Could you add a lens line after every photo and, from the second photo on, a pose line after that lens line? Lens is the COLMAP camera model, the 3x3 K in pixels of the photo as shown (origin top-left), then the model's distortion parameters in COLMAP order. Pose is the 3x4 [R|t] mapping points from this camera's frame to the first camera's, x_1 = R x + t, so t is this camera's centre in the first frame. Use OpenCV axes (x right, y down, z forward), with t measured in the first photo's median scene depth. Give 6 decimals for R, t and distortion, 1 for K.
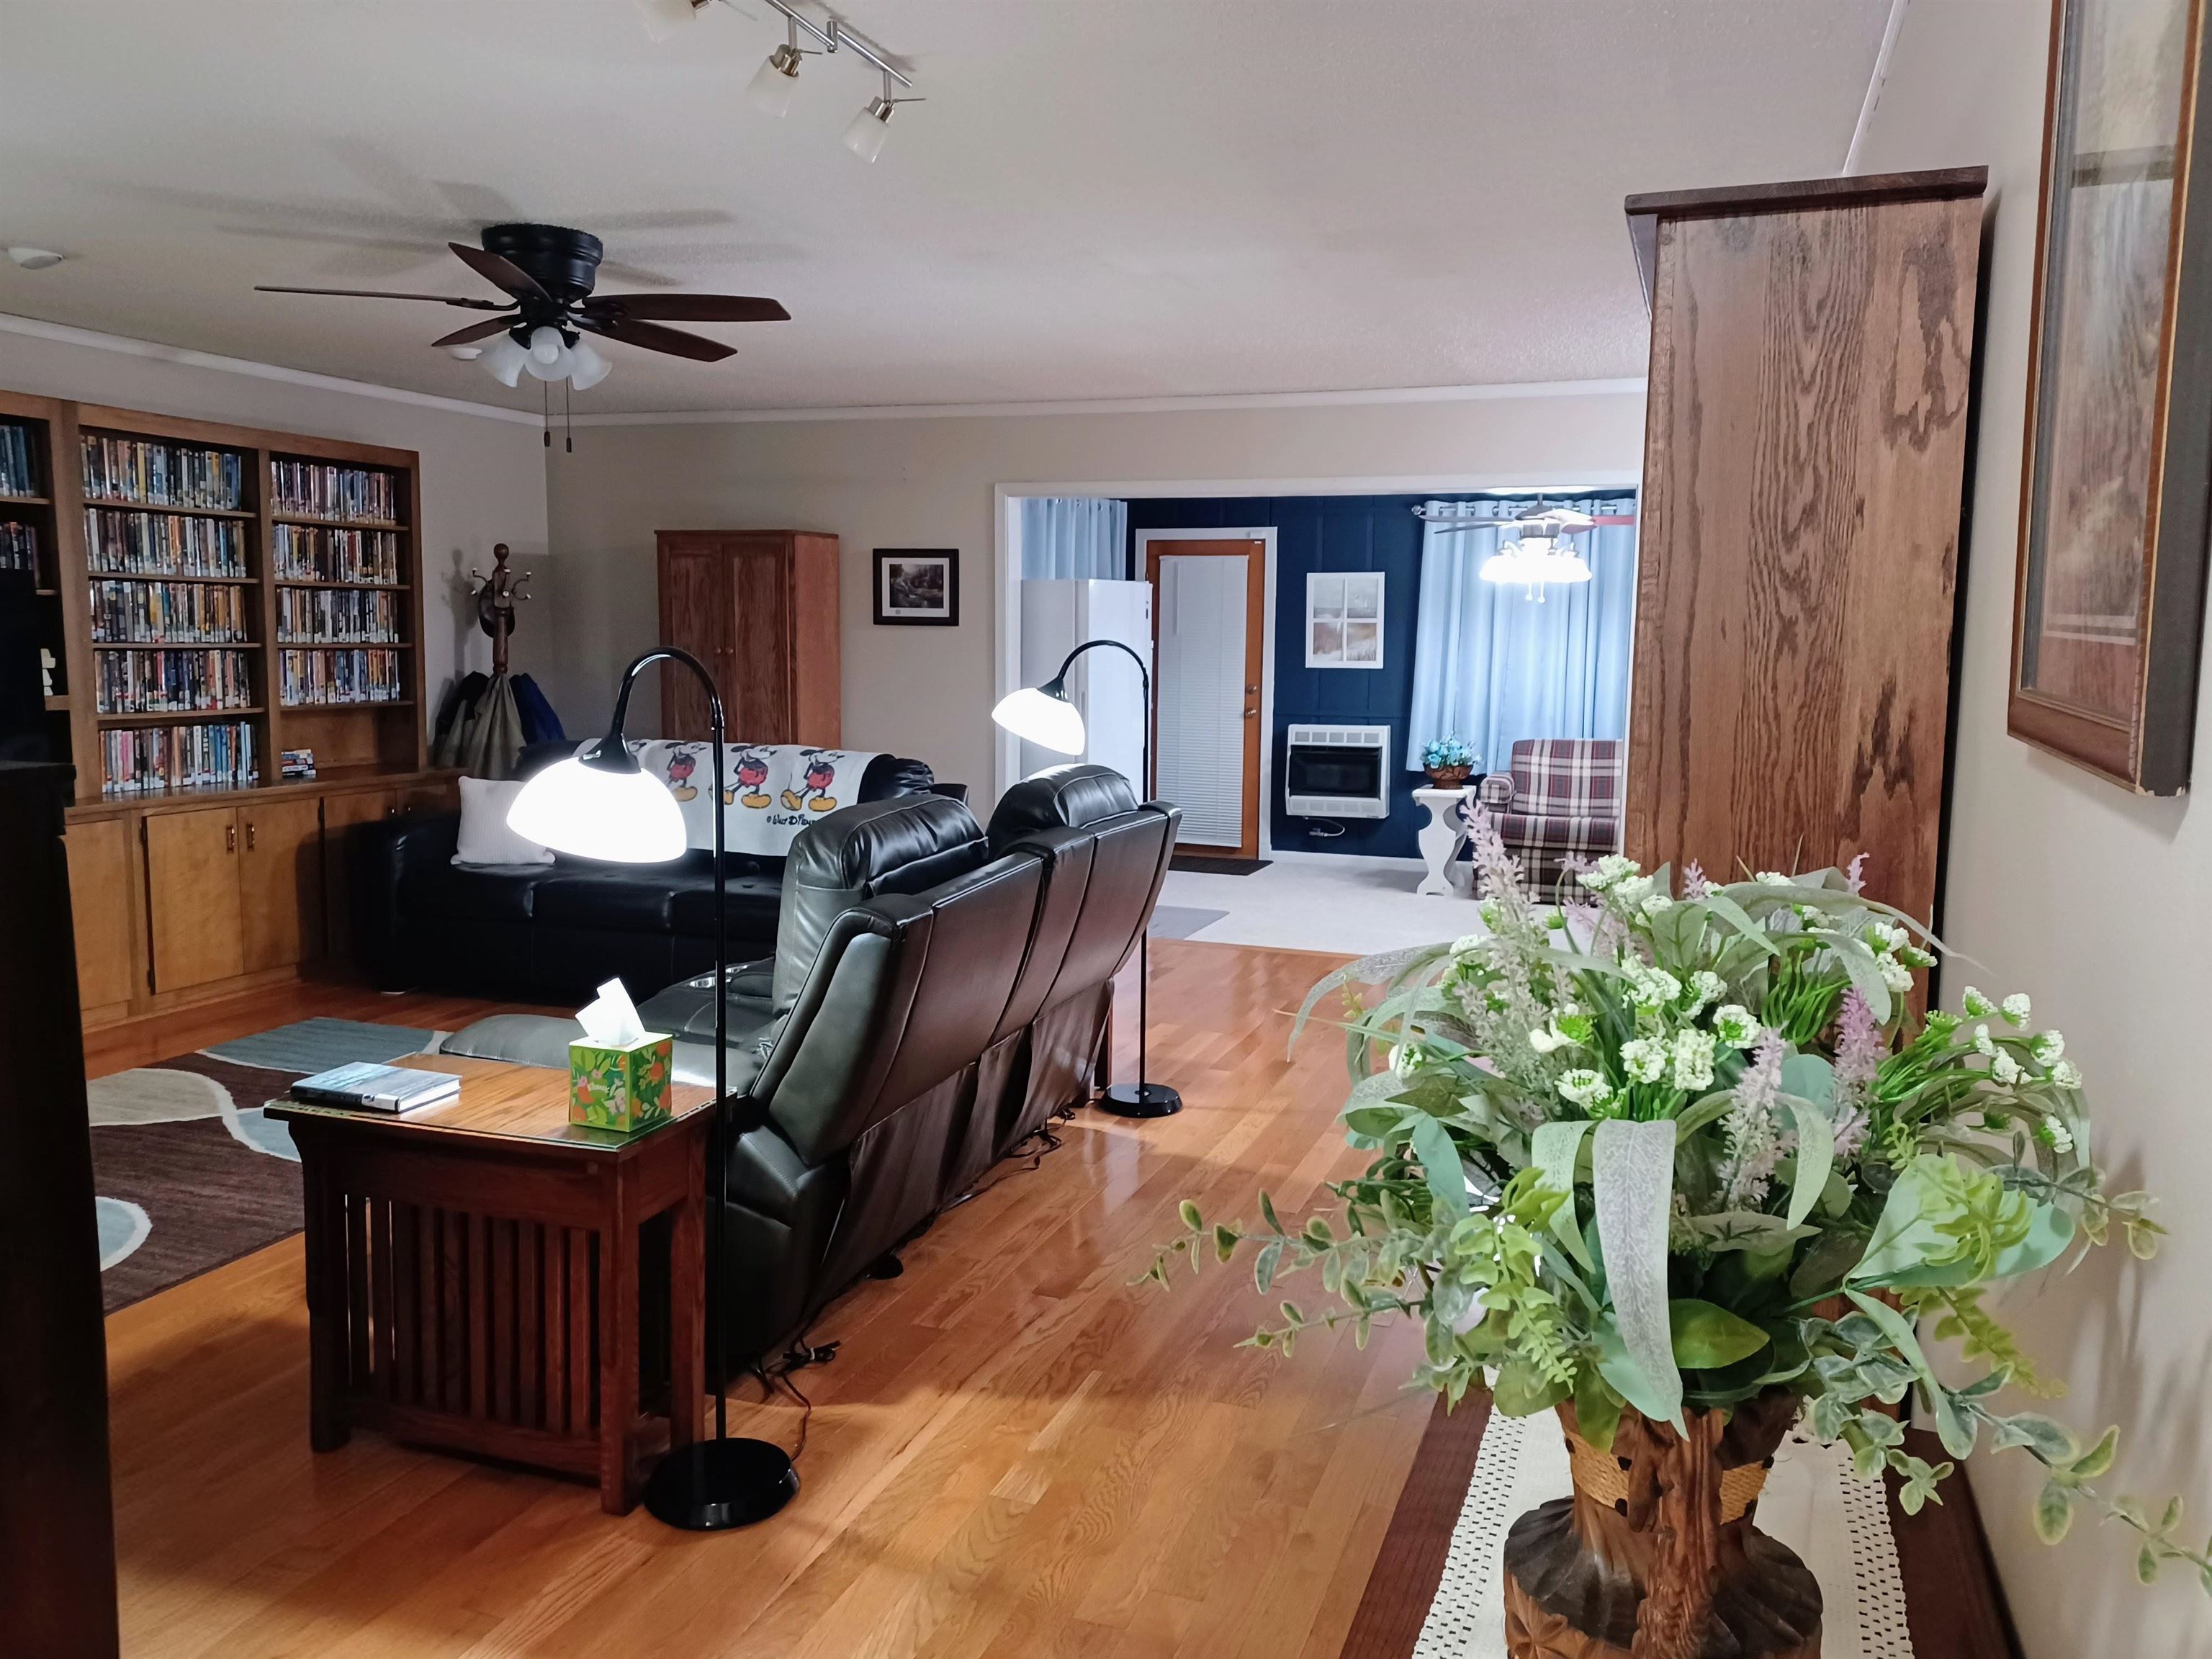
lens RADIAL K [[1626.5, 0, 1112.1], [0, 1626.5, 828.8], [0, 0, 1]] dist [-0.006702, -0.011417]
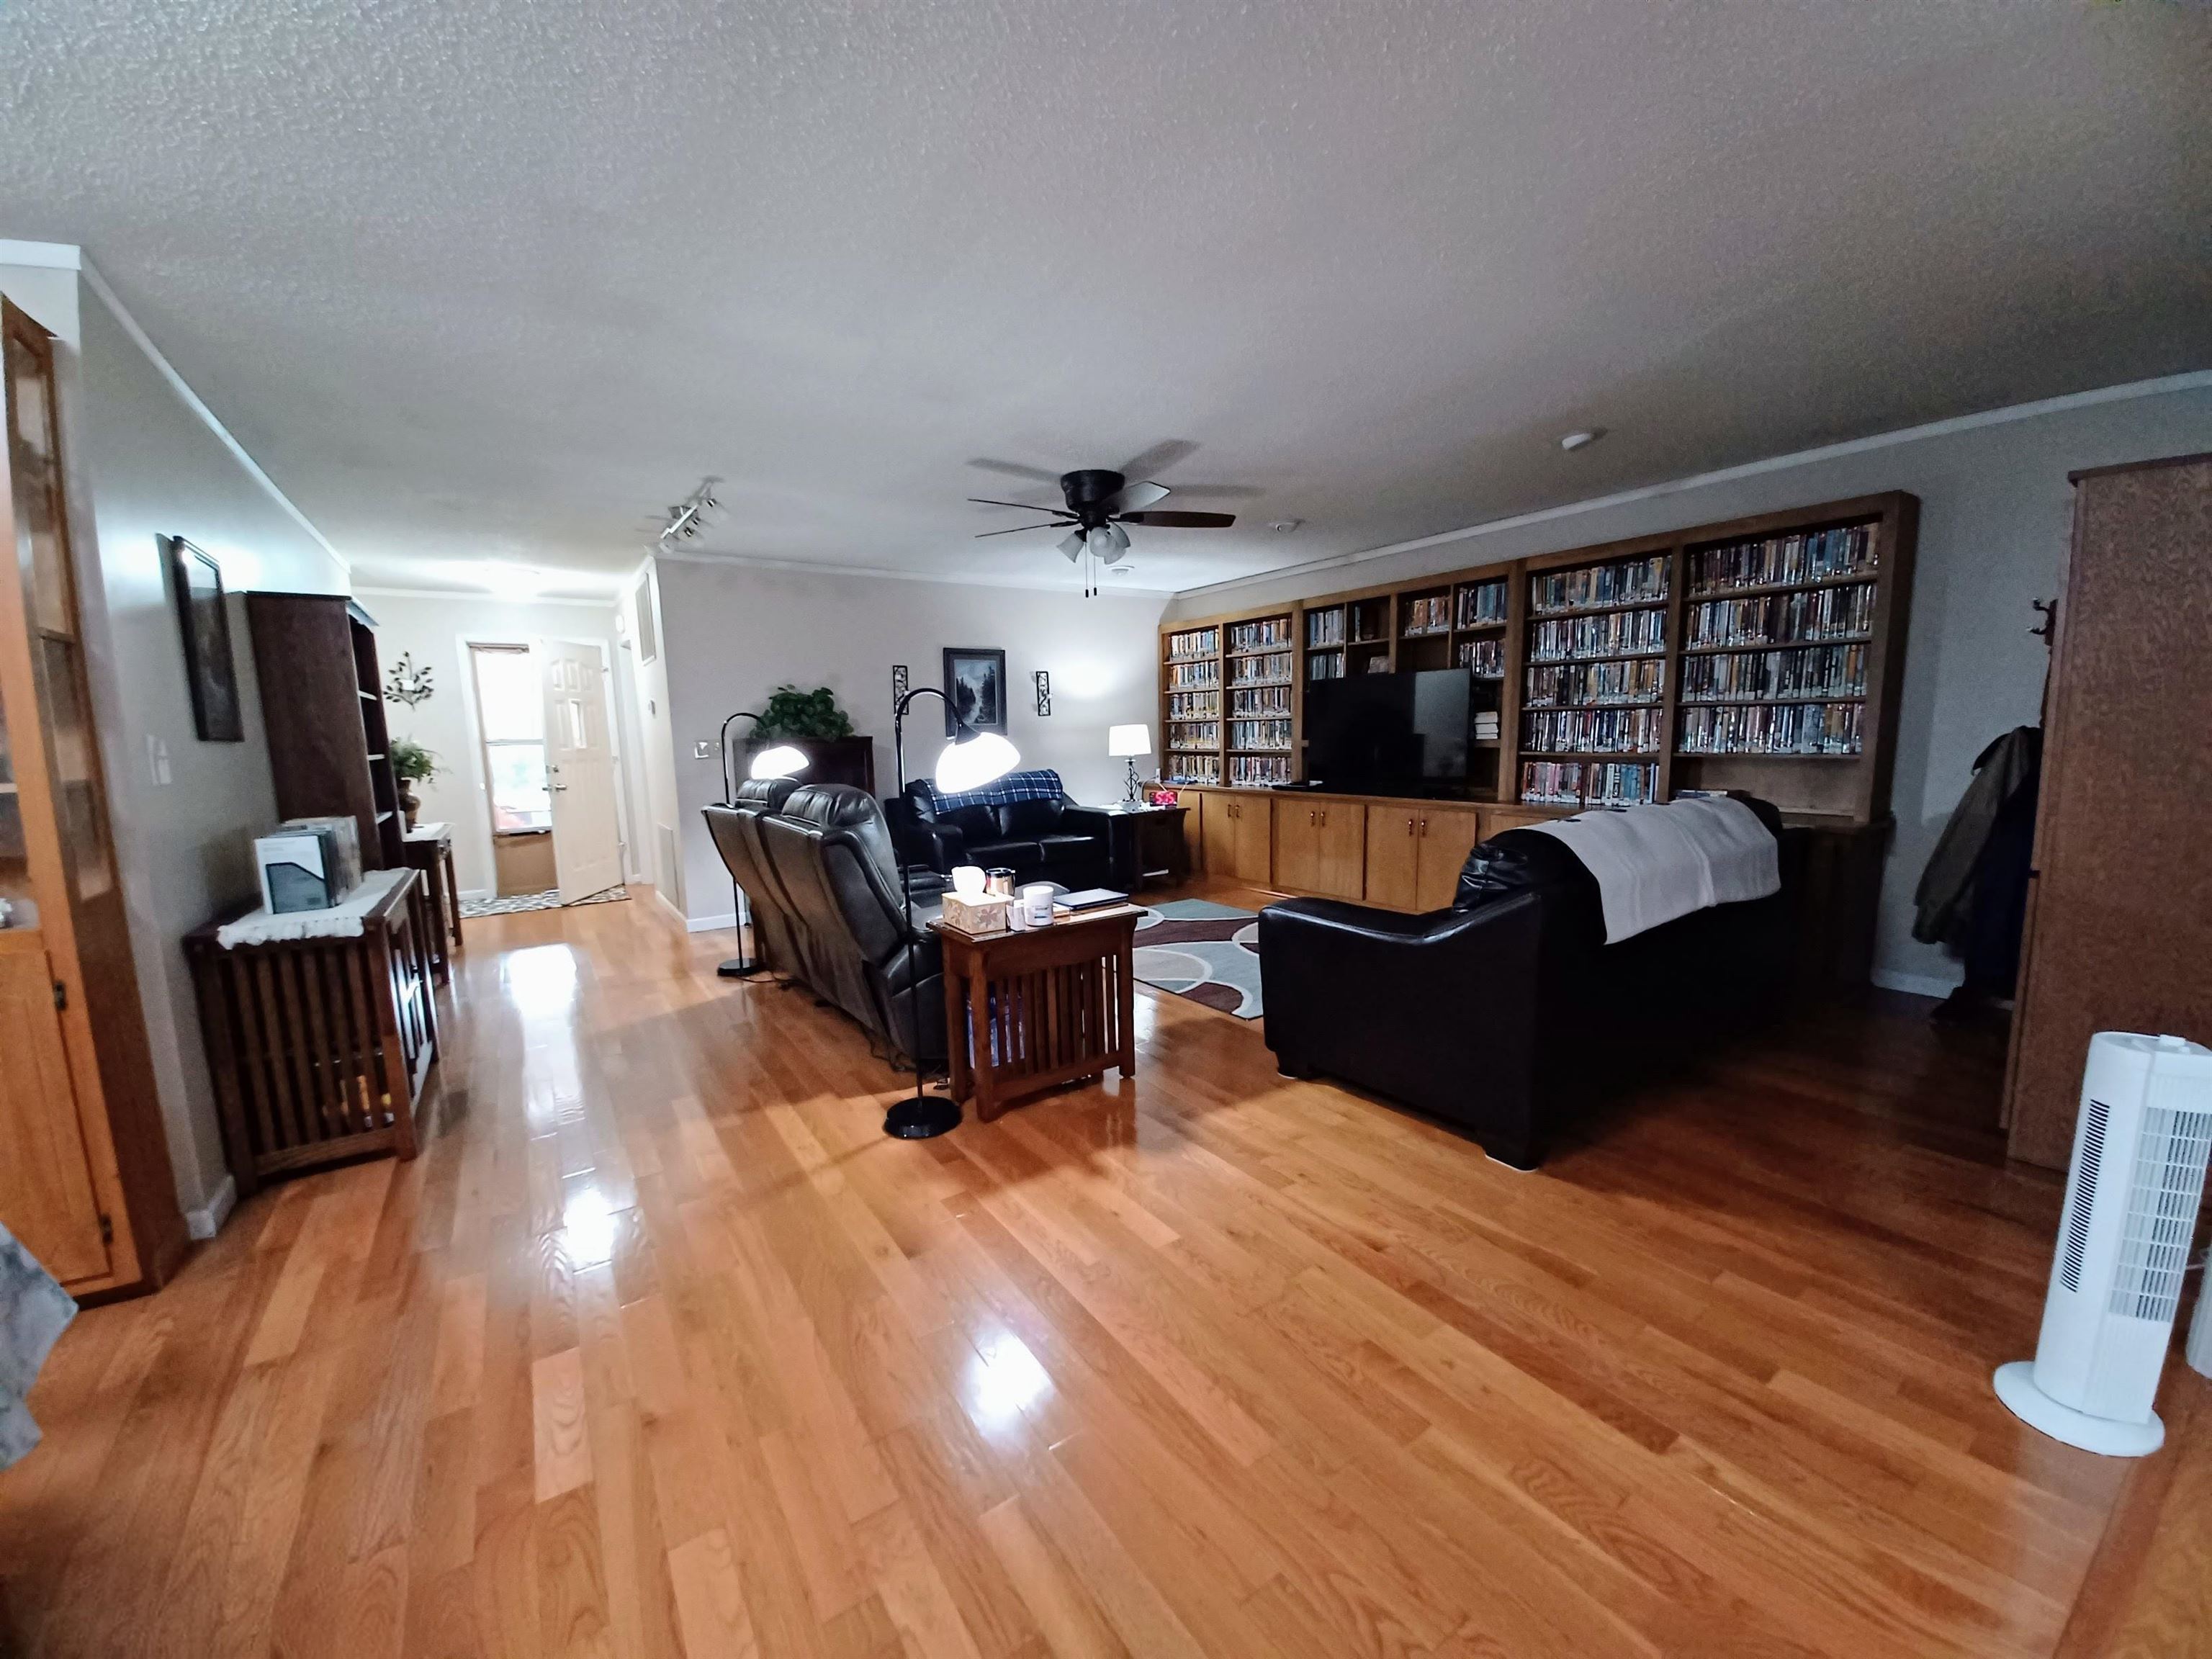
lens RADIAL K [[865.3, 0, 1108.0], [0, 865.3, 845.3], [0, 0, 1]] dist [0.003134, 0.000042]
pose [[-0.586400, 0.104906, -0.803200, 0.299892], [-0.083757, 0.978410, 0.188940, -0.098802], [0.805680, 0.178068, -0.564953, 1.077813]]
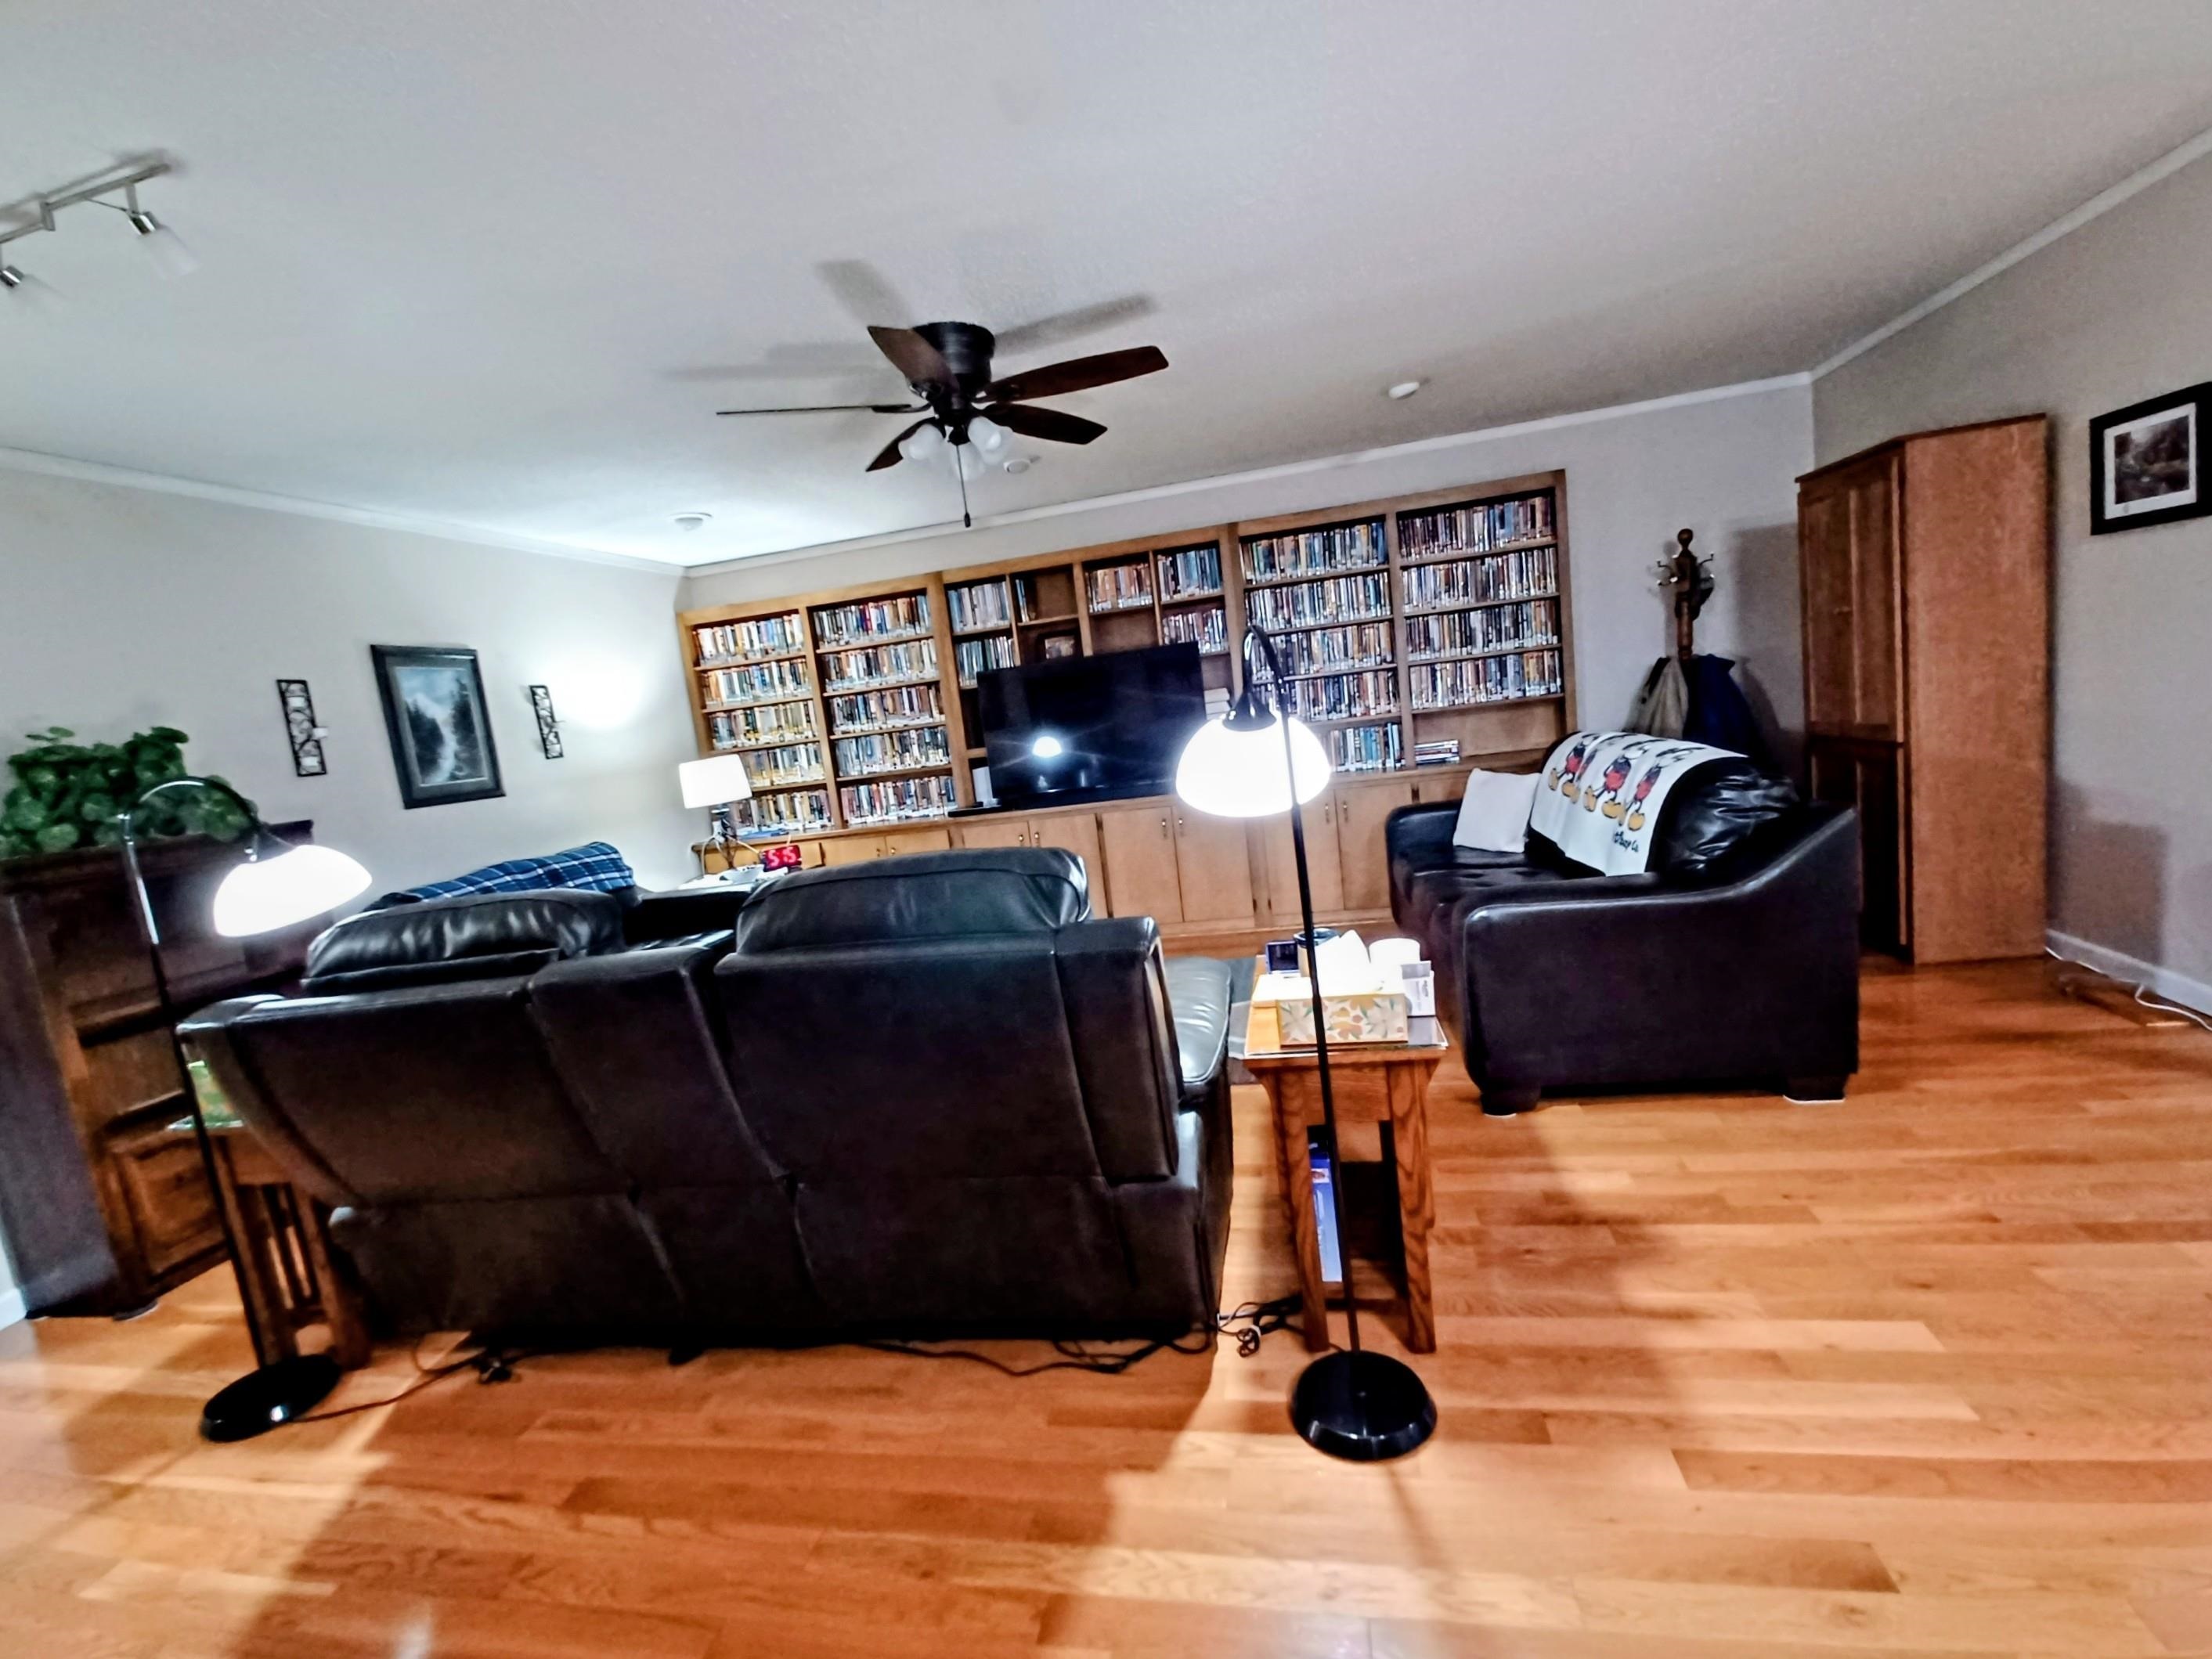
lens RADIAL K [[996.5, 0, 1112.0], [0, 996.5, 842.5], [0, 0, 1]] dist [-0.001385, -0.001963]
pose [[0.139526, 0.100793, -0.985075, 0.262610], [0.006687, 0.994687, 0.102724, -0.055437], [0.990196, -0.020920, 0.138110, 0.671214]]
